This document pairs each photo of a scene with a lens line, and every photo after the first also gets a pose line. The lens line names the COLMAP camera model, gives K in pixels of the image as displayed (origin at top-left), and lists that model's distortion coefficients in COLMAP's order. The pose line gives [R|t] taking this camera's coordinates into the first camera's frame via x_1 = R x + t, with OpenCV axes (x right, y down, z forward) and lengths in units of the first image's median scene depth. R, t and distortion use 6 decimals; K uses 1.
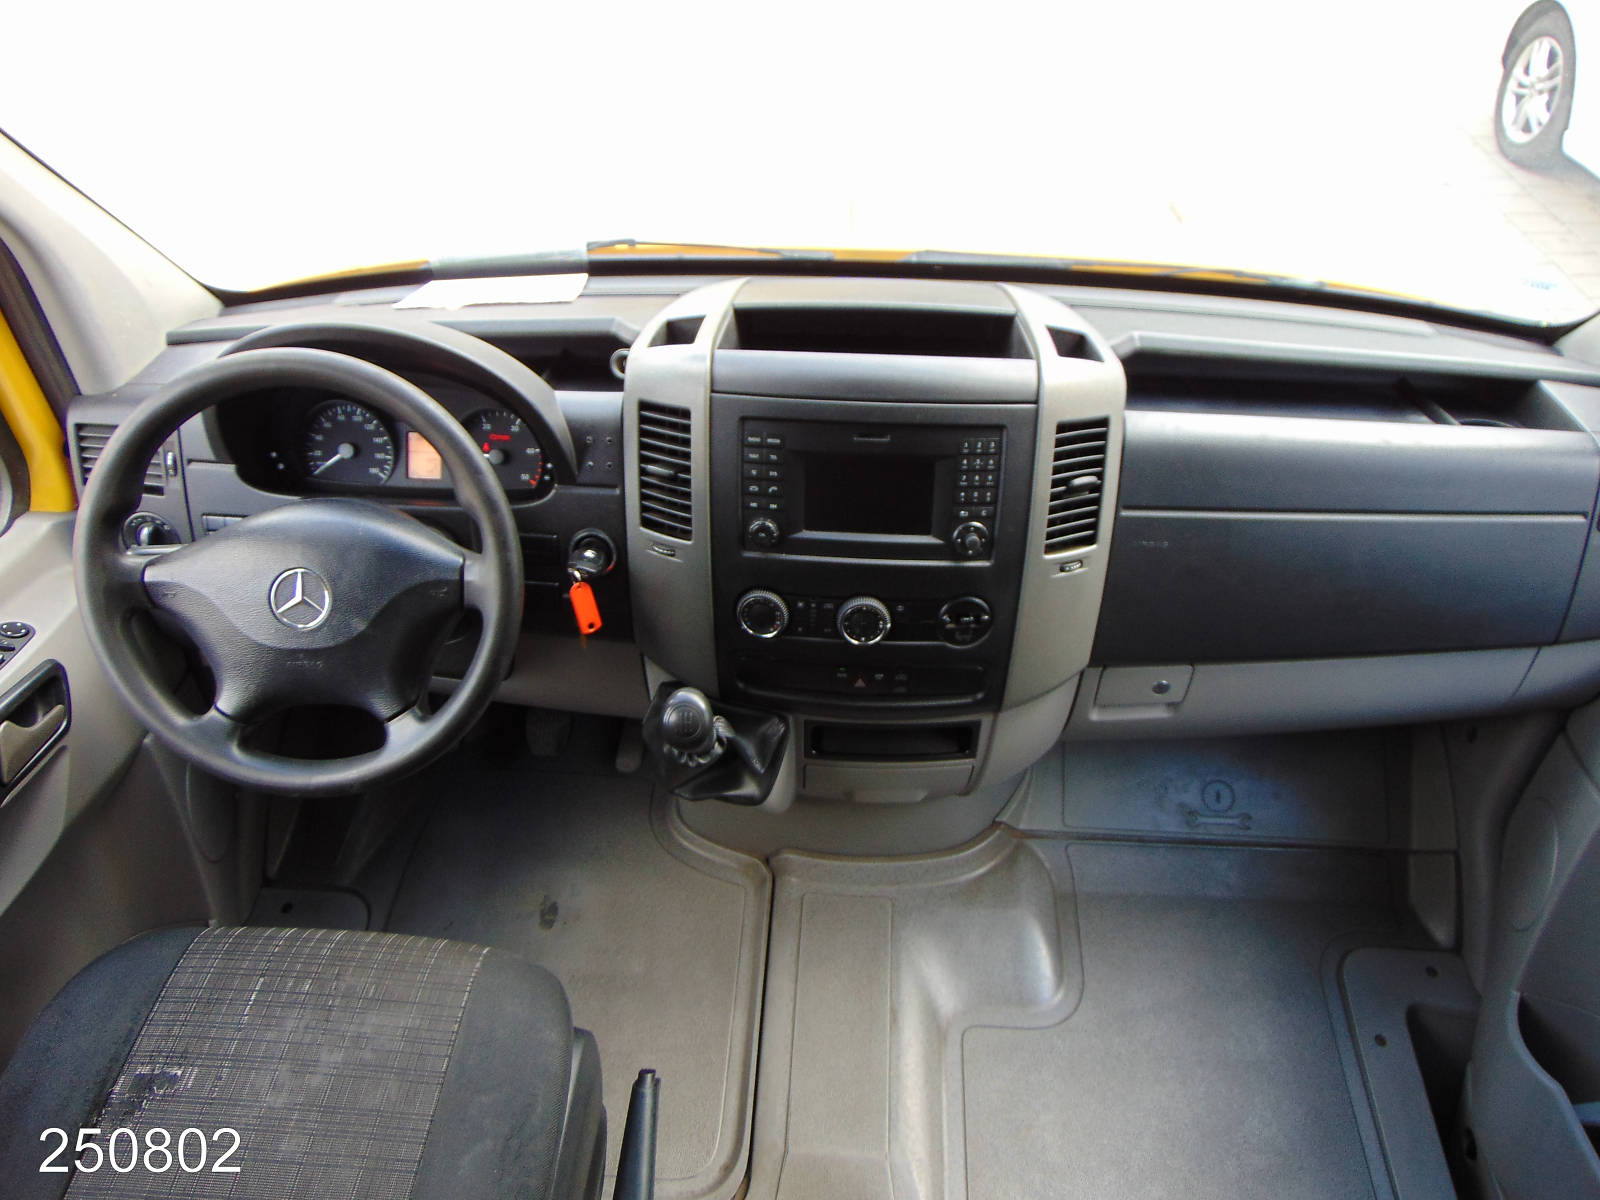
lens RADIAL K [[1349.9, 0, 800.0], [0, 1349.9, 600.0], [0, 0, 1]] dist [-0.001181, 0.003315]
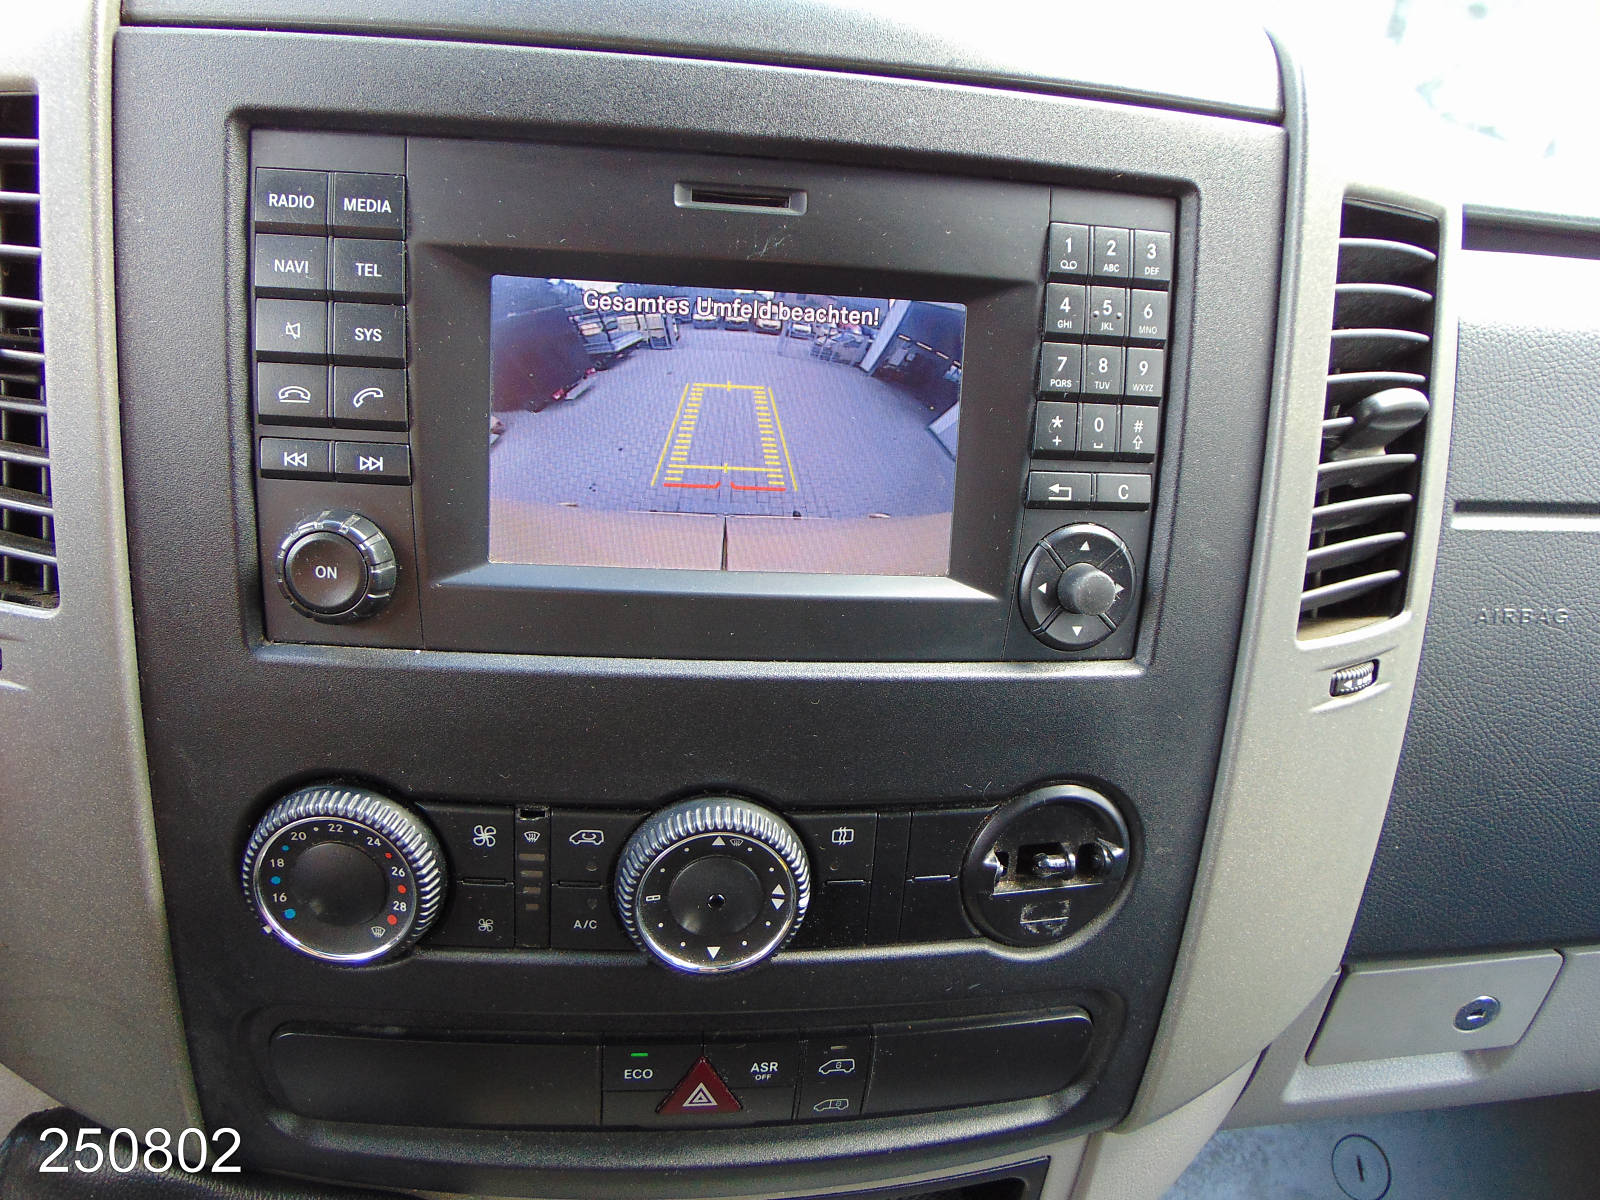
lens RADIAL K [[1349.9, 0, 800.0], [0, 1349.9, 600.0], [0, 0, 1]] dist [-0.001181, 0.003315]
pose [[0.983659, -0.010908, 0.179713, 0.014646], [0.037544, 0.988647, -0.145489, -0.001685], [-0.176086, 0.149858, 0.972901, 0.715512]]
